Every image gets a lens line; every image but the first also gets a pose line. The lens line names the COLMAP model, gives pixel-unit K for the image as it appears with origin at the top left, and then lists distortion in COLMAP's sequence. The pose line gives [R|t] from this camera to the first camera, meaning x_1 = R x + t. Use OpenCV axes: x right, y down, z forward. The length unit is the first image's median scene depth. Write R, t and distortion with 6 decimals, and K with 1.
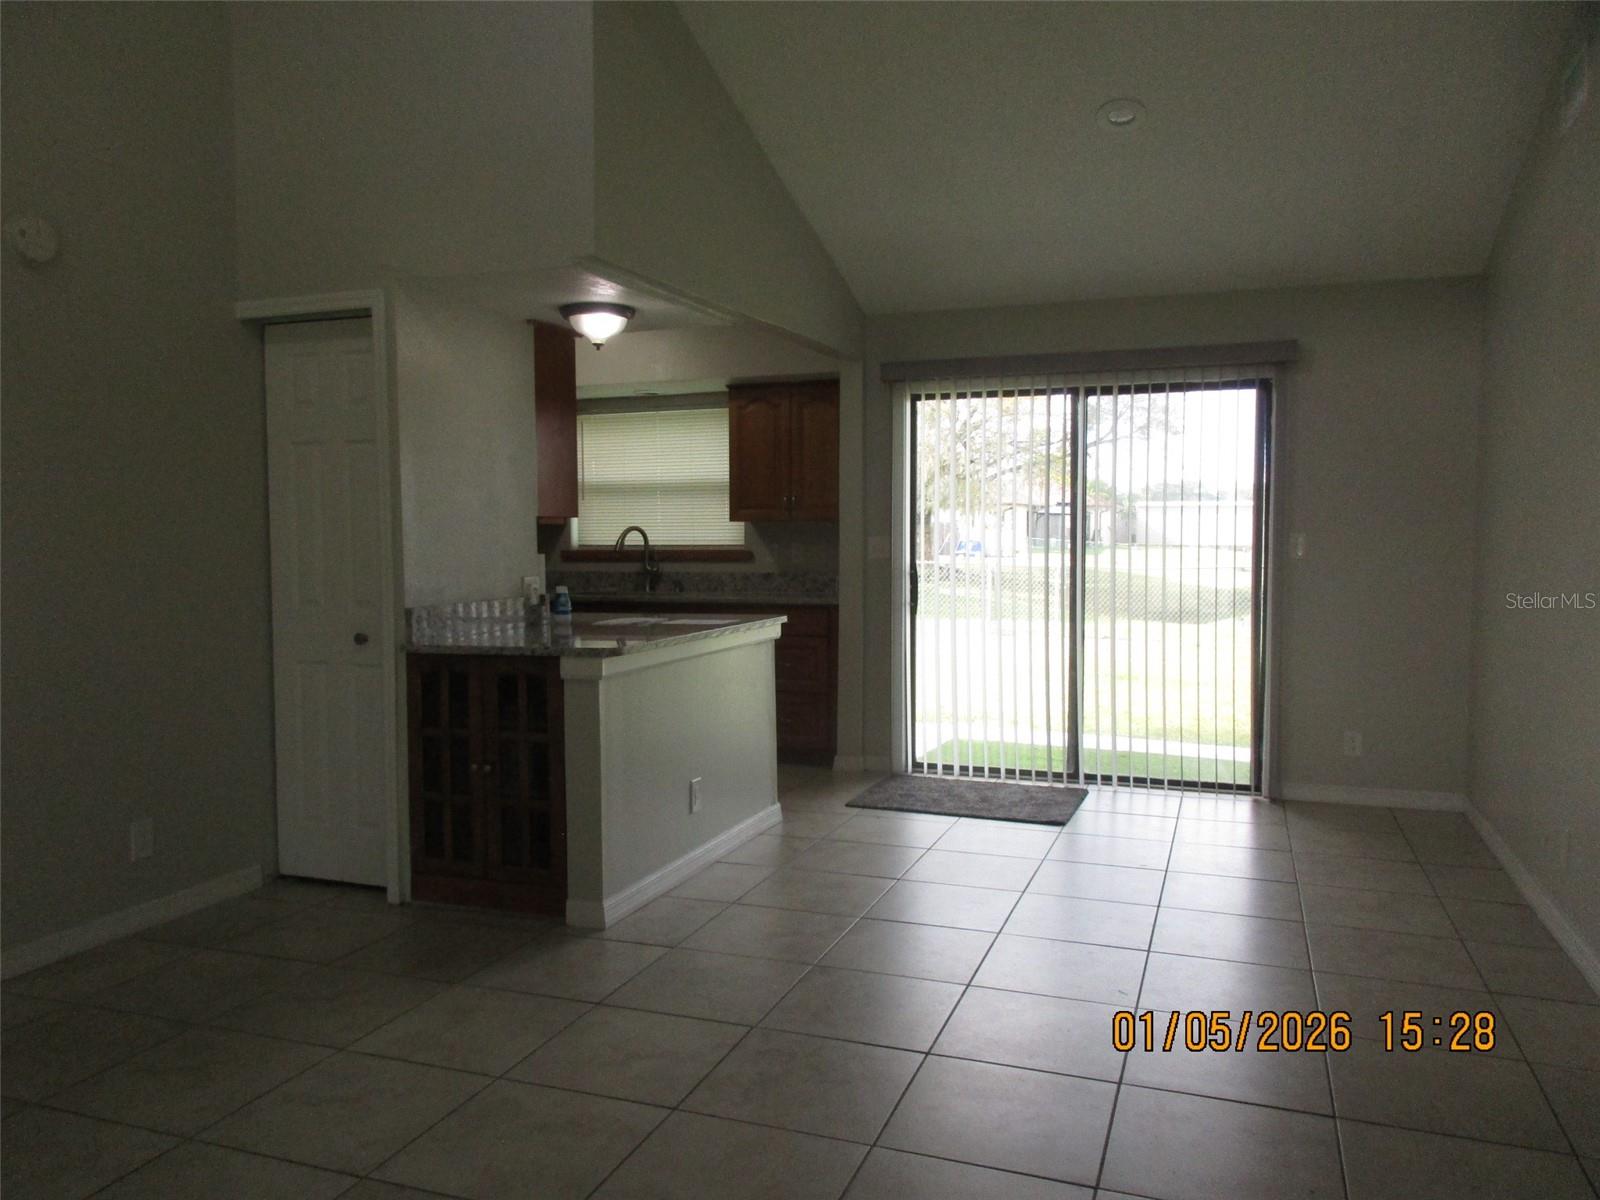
lens RADIAL K [[1220.1, 0, 800.0], [0, 1220.1, 600.0], [0, 0, 1]] dist [-0.047601, -0.003103]
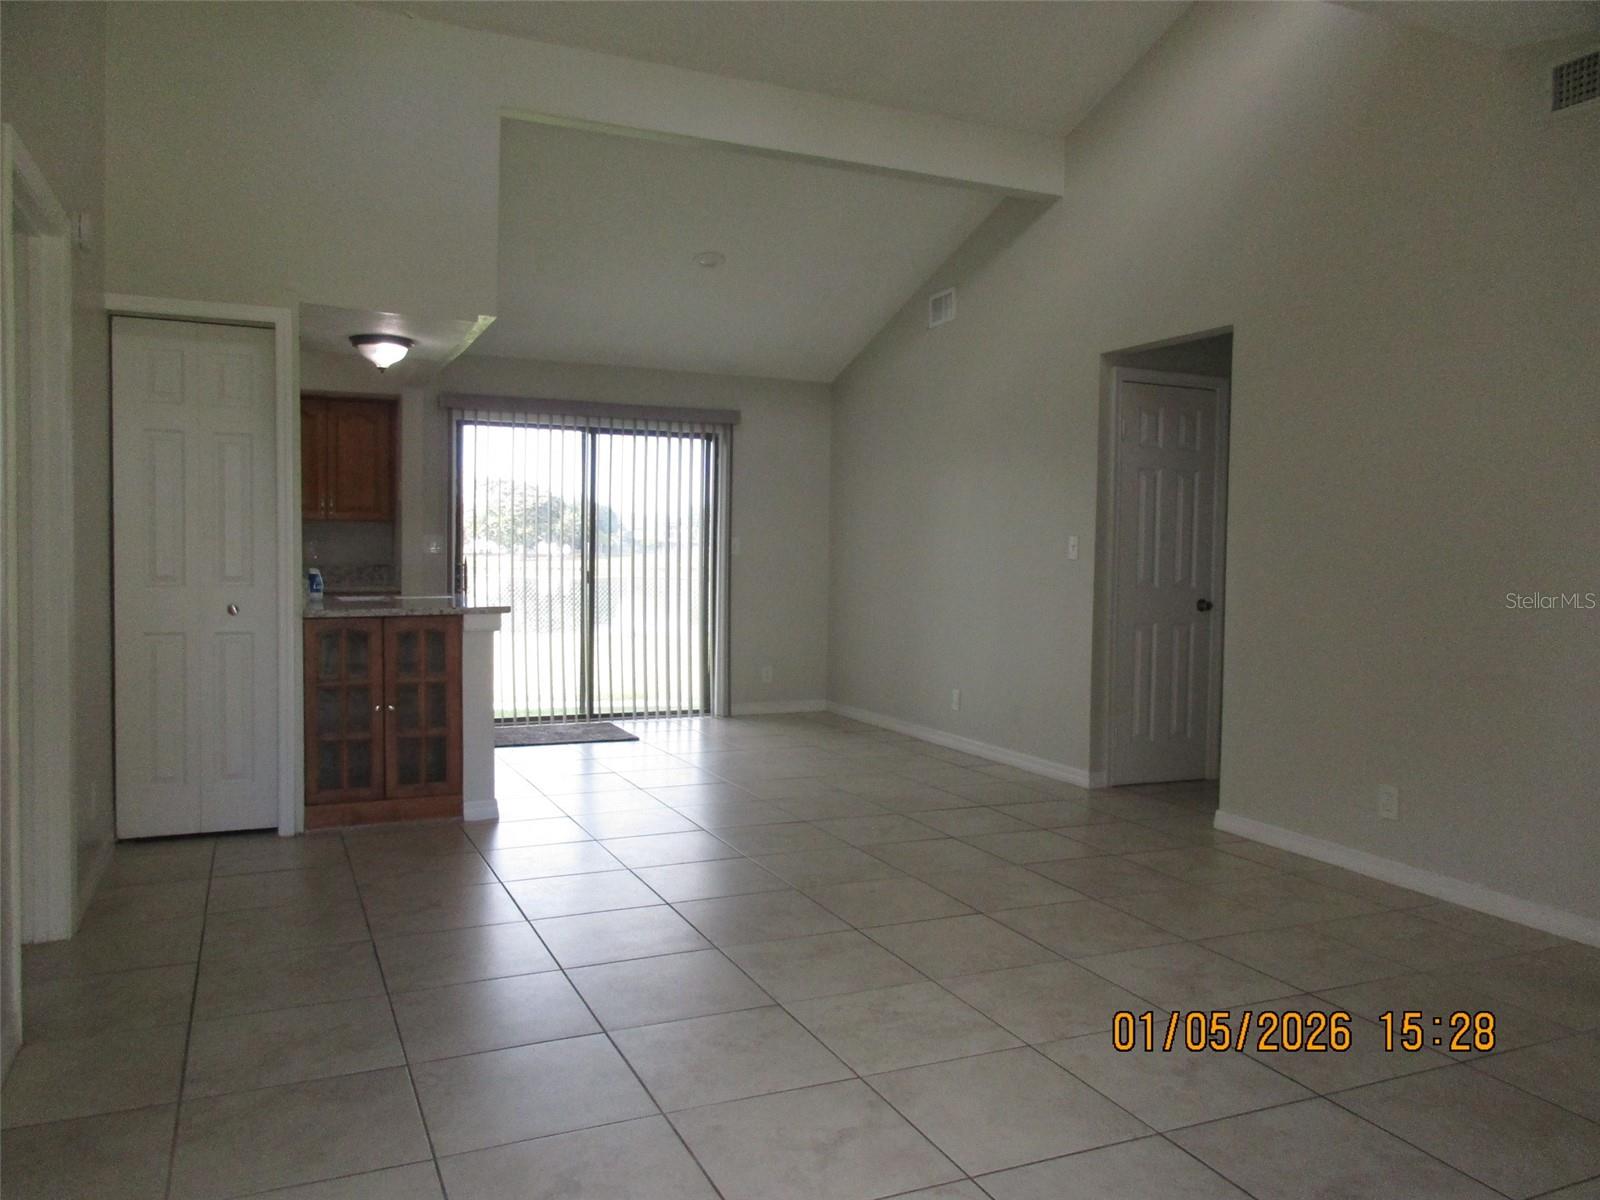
lens RADIAL K [[1220.1, 0, 800.0], [0, 1220.1, 600.0], [0, 0, 1]] dist [-0.047601, -0.003103]
pose [[0.706140, -0.016784, 0.707873, -0.614635], [0.029462, 0.999550, -0.005690, 0.035202], [-0.707459, 0.024873, 0.706317, -0.128142]]
